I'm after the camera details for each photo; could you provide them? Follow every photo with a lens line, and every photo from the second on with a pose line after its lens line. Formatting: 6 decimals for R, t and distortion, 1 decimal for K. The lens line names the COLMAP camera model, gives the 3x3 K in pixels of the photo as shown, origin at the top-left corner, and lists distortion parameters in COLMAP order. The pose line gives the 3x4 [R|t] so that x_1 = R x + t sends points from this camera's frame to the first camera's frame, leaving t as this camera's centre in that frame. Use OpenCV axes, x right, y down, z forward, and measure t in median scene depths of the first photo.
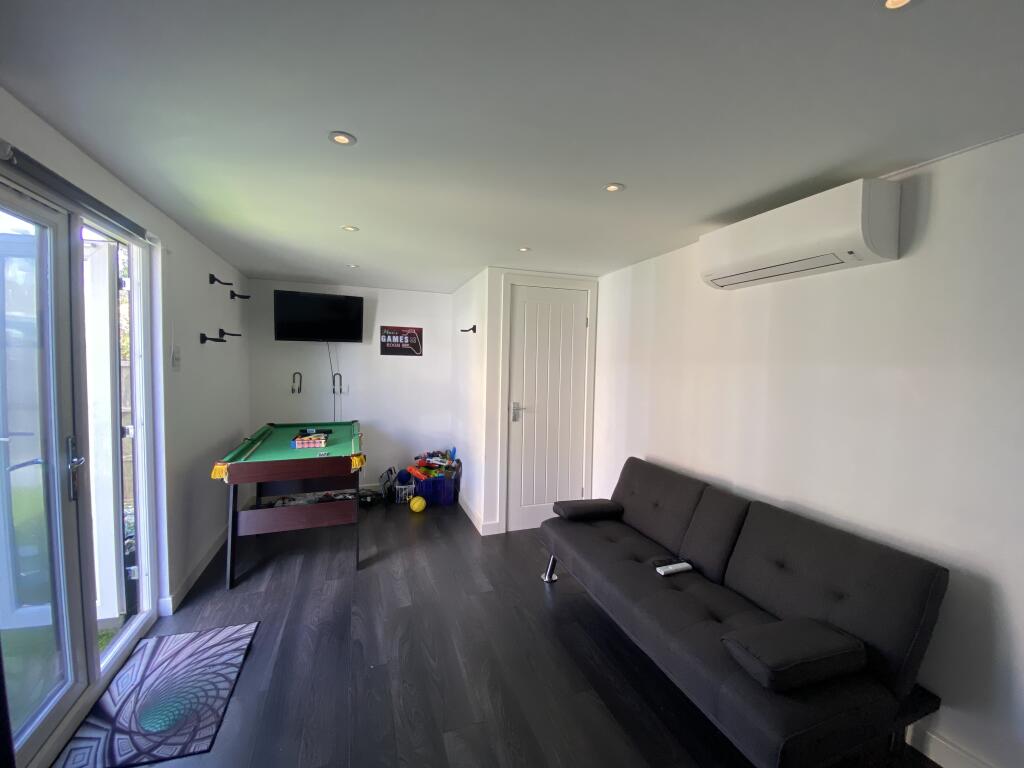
lens RADIAL K [[416.8, 0, 510.7], [0, 416.8, 384.7], [0, 0, 1]] dist [-0.003009, -0.000457]
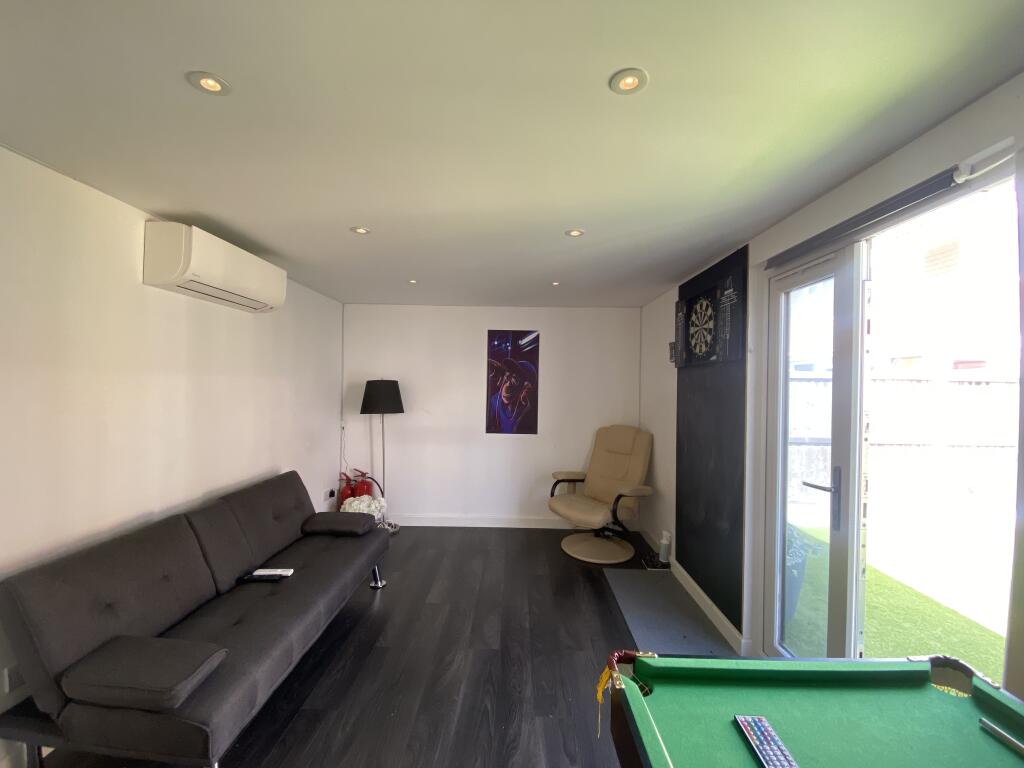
lens RADIAL K [[416.8, 0, 511.6], [0, 416.8, 384.1], [0, 0, 1]] dist [-0.003009, -0.000457]
pose [[-0.933453, -0.033226, 0.357157, -0.542574], [-0.013578, 0.998260, 0.057380, -0.102829], [-0.358442, 0.048712, -0.932280, 1.807153]]
